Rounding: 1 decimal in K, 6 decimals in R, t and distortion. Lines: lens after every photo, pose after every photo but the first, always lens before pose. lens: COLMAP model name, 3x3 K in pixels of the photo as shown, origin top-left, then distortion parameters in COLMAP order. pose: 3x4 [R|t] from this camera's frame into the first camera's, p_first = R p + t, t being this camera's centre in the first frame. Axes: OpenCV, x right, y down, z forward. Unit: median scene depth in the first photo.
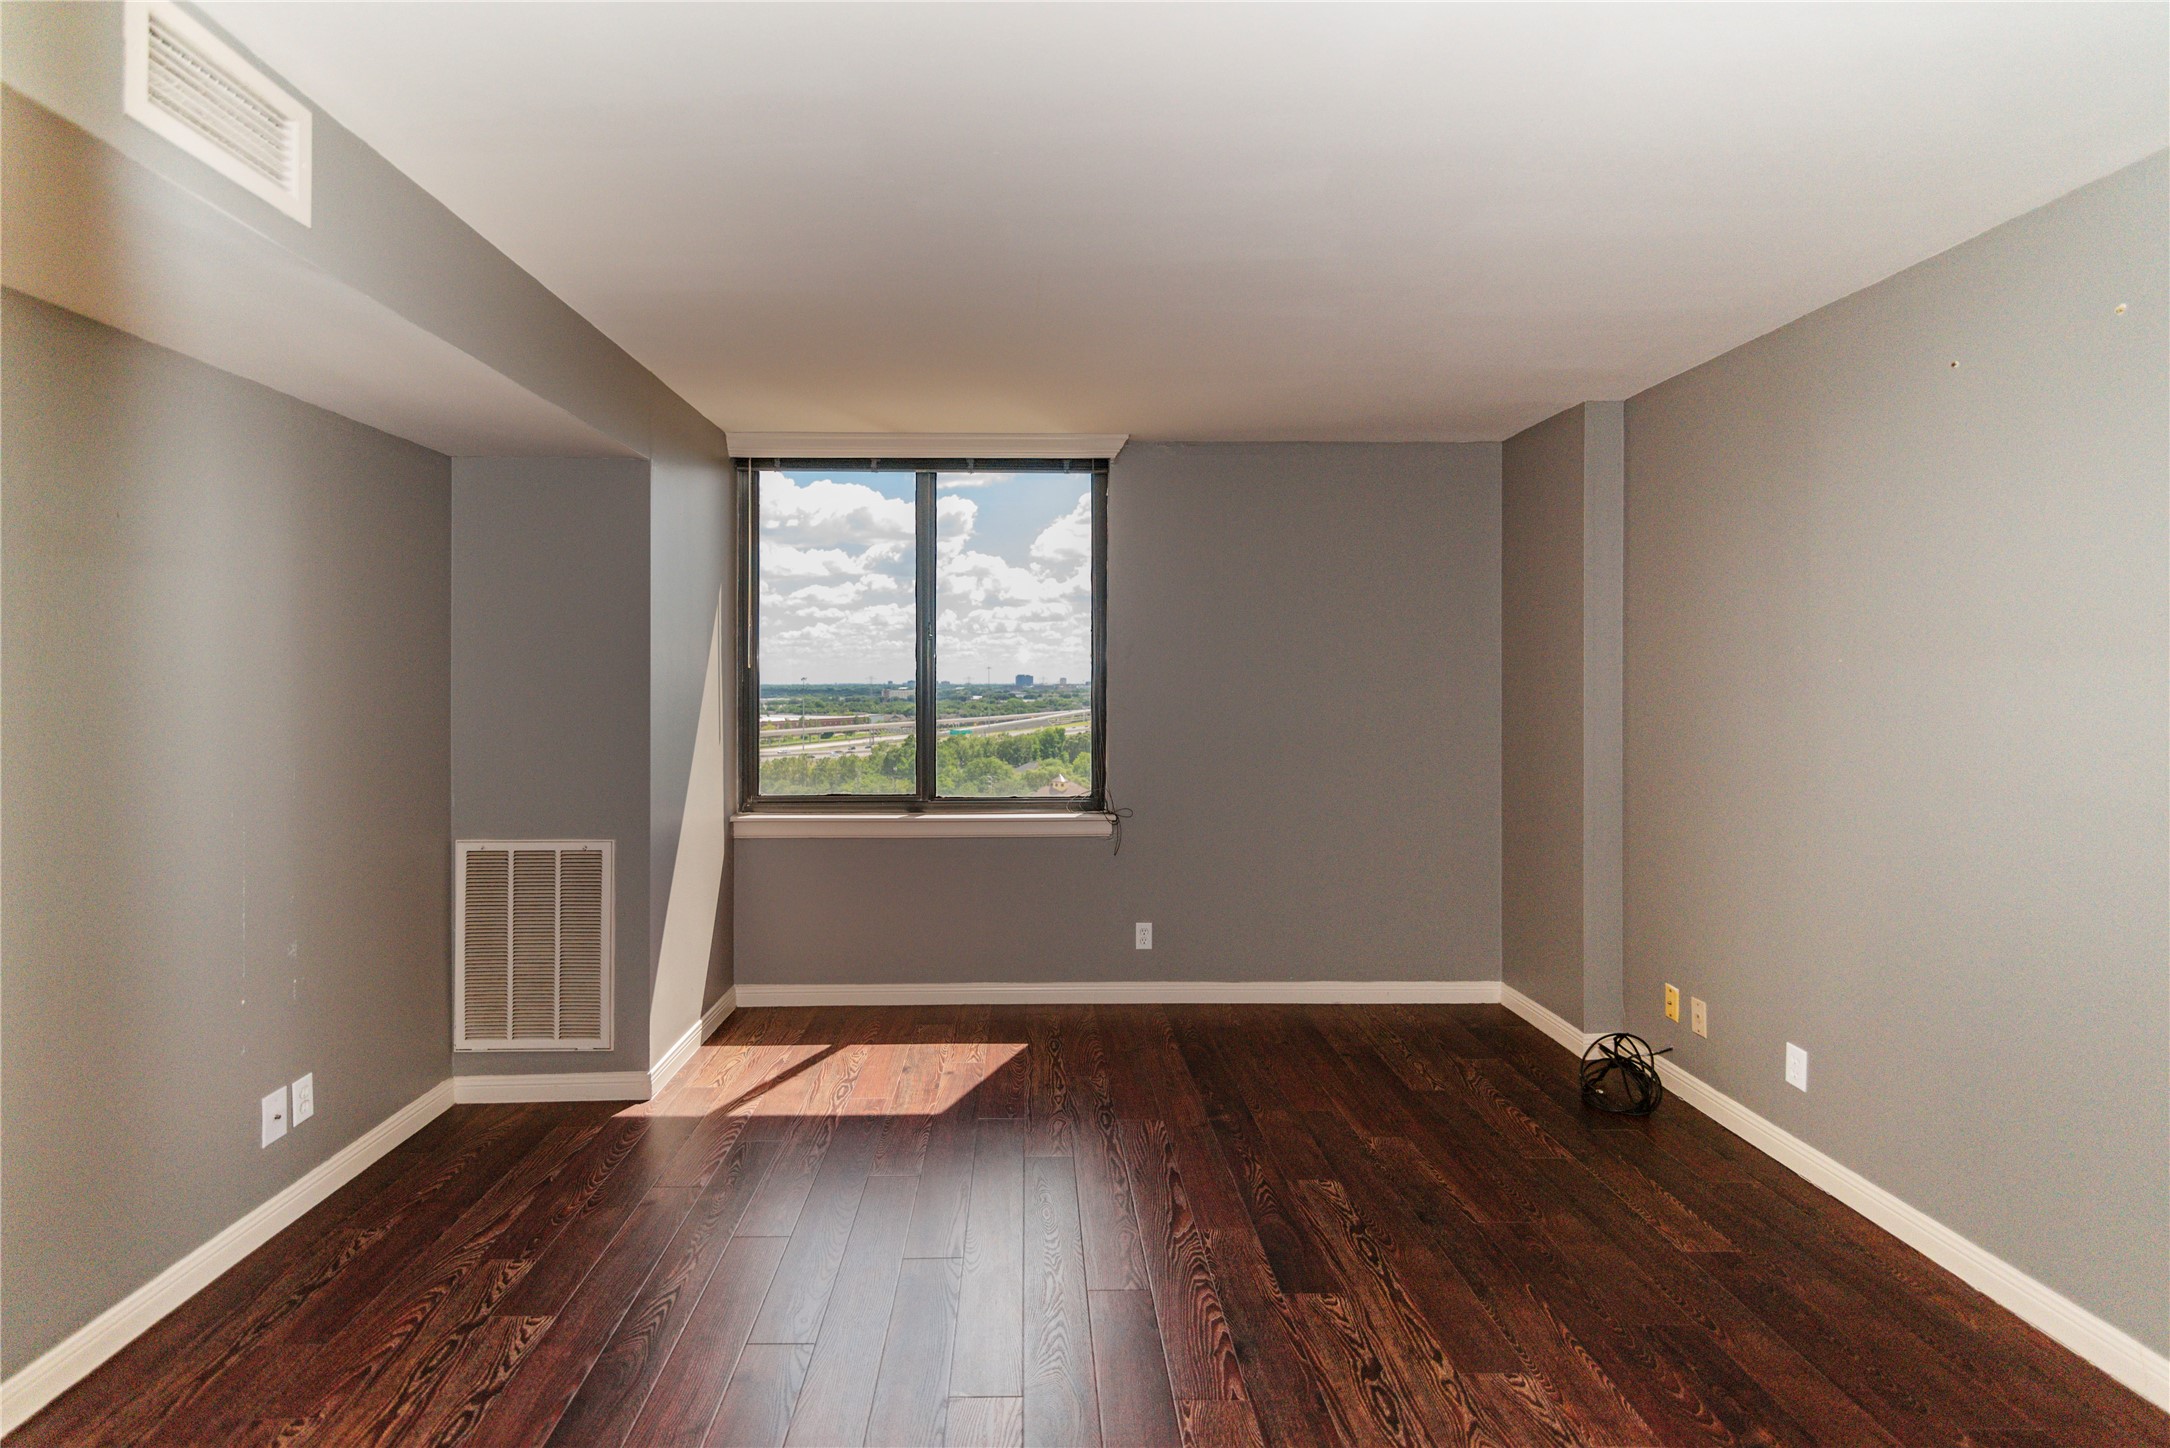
lens RADIAL K [[993.5, 0, 1032.9], [0, 993.5, 673.7], [0, 0, 1]] dist [0.017016, -0.001103]
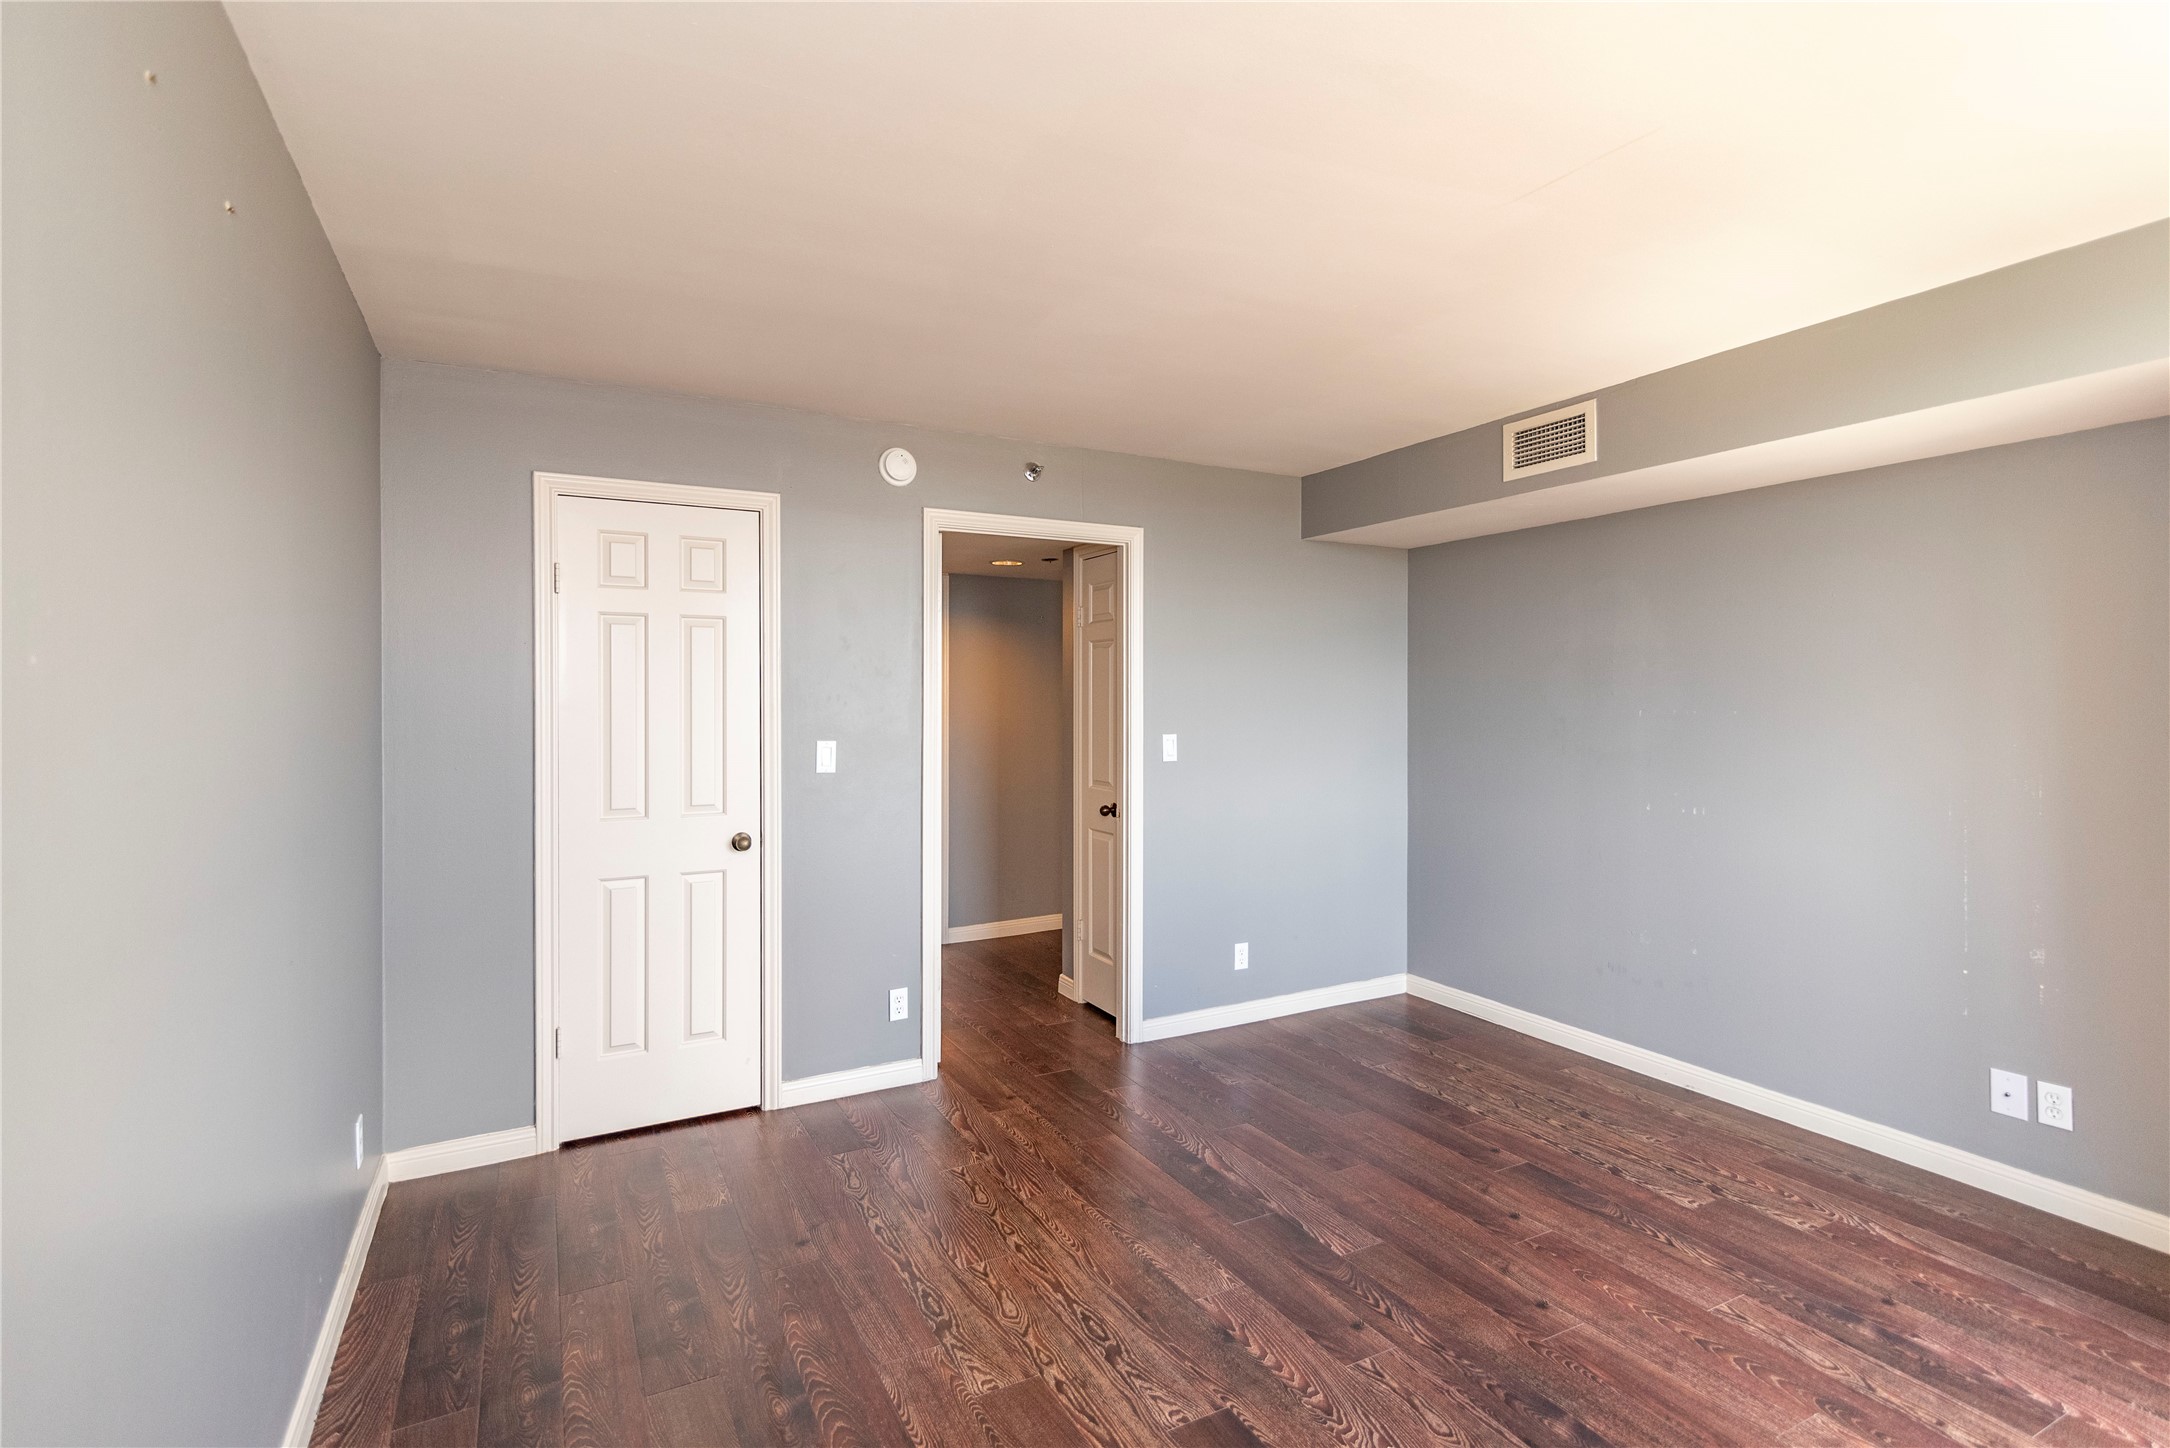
lens RADIAL K [[993.5, 0, 1088.0], [0, 993.5, 708.8], [0, 0, 1]] dist [0.017016, -0.001103]
pose [[-0.878598, 0.004659, -0.477540, 0.860423], [0.003385, 0.999988, 0.003527, 0.008362], [0.477550, 0.001482, -0.878603, 1.909400]]
